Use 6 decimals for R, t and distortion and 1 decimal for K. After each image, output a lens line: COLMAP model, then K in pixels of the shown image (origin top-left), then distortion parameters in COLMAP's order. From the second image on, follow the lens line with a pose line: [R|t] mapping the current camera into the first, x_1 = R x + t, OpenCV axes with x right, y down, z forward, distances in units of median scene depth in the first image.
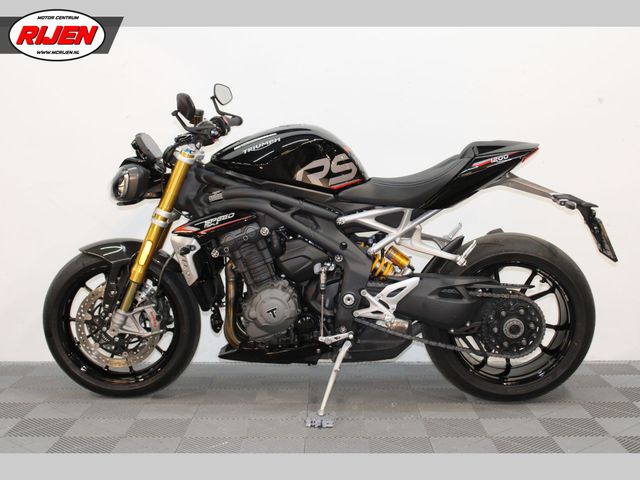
lens RADIAL K [[854.5, 0, 322.3], [0, 854.5, 239.4], [0, 0, 1]] dist [-0.045715, 0.000000]
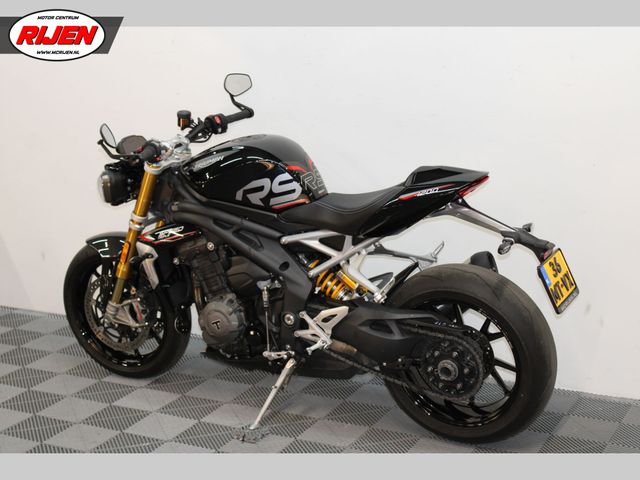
lens RADIAL K [[1140.1, 0, 317.5], [0, 1140.1, 241.6], [0, 0, 1]] dist [0.069869, 0.000000]
pose [[0.895230, 0.089282, -0.436569, 0.627435], [-0.025021, 0.988248, 0.150797, -0.218599], [0.444902, -0.124075, 0.886943, -0.152512]]
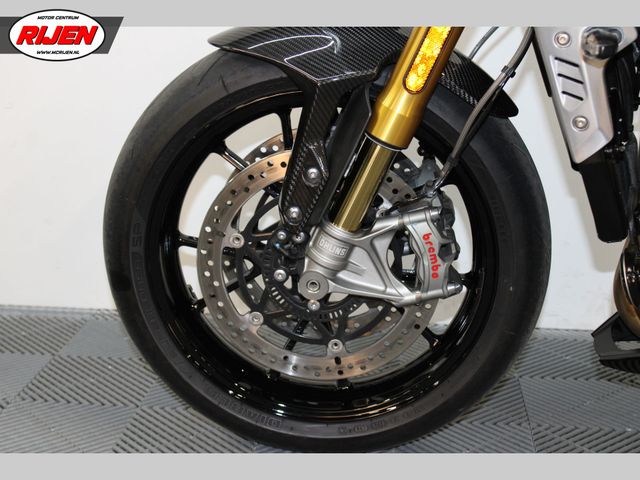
lens RADIAL K [[1004.4, 0, 321.6], [0, 1004.4, 241.0], [0, 0, 1]] dist [0.000682, 0.000000]
pose [[0.996278, 0.042217, -0.075152, -0.216864], [-0.030203, 0.987552, 0.154365, 0.028777], [0.080733, -0.151520, 0.985152, 0.622203]]
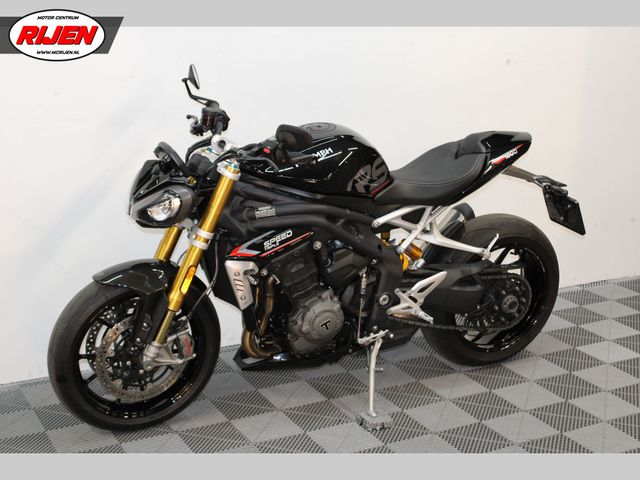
lens RADIAL K [[1006.7, 0, 321.0], [0, 1006.7, 239.4], [0, 0, 1]] dist [-0.044070, 0.000000]
pose [[0.876287, -0.108542, 0.469403, -0.582214], [0.022774, 0.982534, 0.184682, -0.220414], [-0.481251, -0.151145, 0.863454, 0.014881]]
